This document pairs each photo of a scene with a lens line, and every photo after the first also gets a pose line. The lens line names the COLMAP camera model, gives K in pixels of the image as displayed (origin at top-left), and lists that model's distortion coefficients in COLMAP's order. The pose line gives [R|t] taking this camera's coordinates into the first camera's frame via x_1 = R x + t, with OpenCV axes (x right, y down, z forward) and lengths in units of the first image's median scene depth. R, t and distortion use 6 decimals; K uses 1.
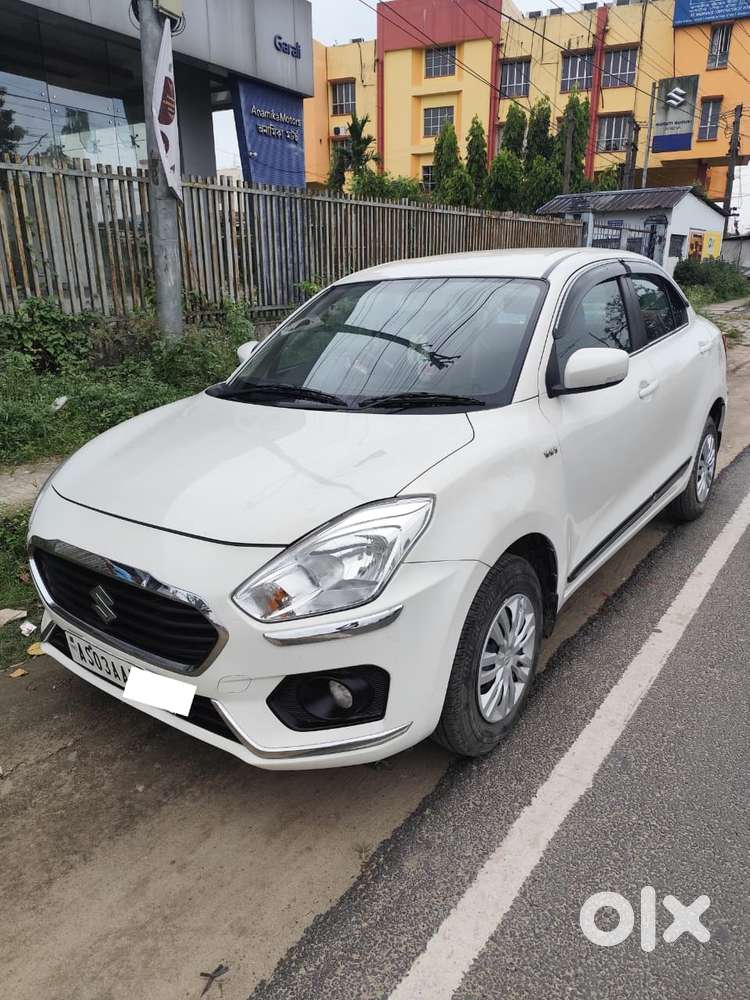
lens RADIAL K [[707.8, 0, 375.0], [0, 707.8, 500.0], [0, 0, 1]] dist [-0.004275, -0.008458]
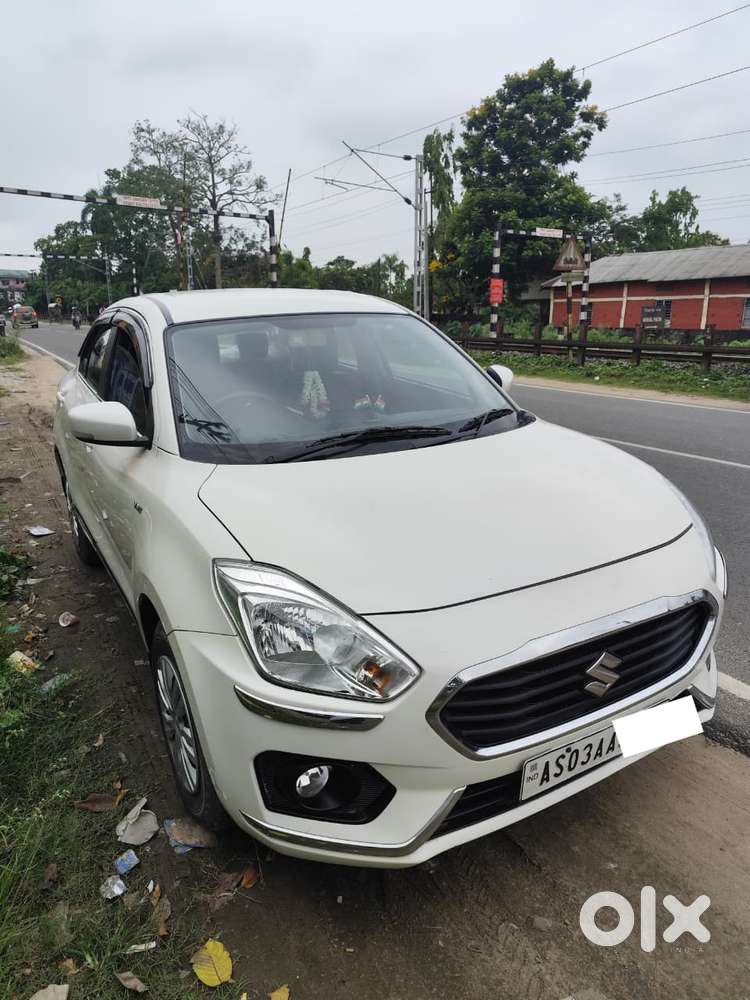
lens RADIAL K [[707.8, 0, 375.0], [0, 707.8, 500.0], [0, 0, 1]] dist [-0.004275, -0.008458]
pose [[0.368014, -0.217161, 0.904105, -0.320674], [0.280658, 0.952936, 0.114649, -0.060122], [-0.886452, 0.211552, 0.411642, 0.225002]]
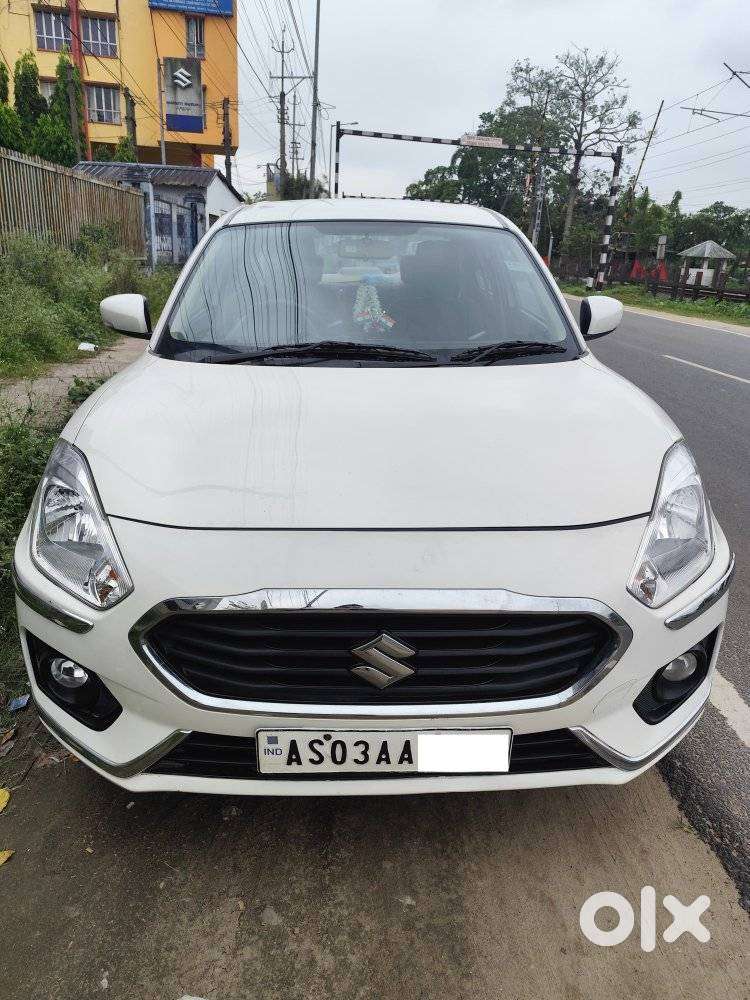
lens RADIAL K [[701.7, 0, 365.0], [0, 701.7, 500.6], [0, 0, 1]] dist [-0.002239, -0.009917]
pose [[0.772041, -0.161410, 0.614736, -0.206273], [0.145135, 0.986432, 0.076732, -0.014332], [-0.618780, 0.029979, 0.784992, 0.129121]]
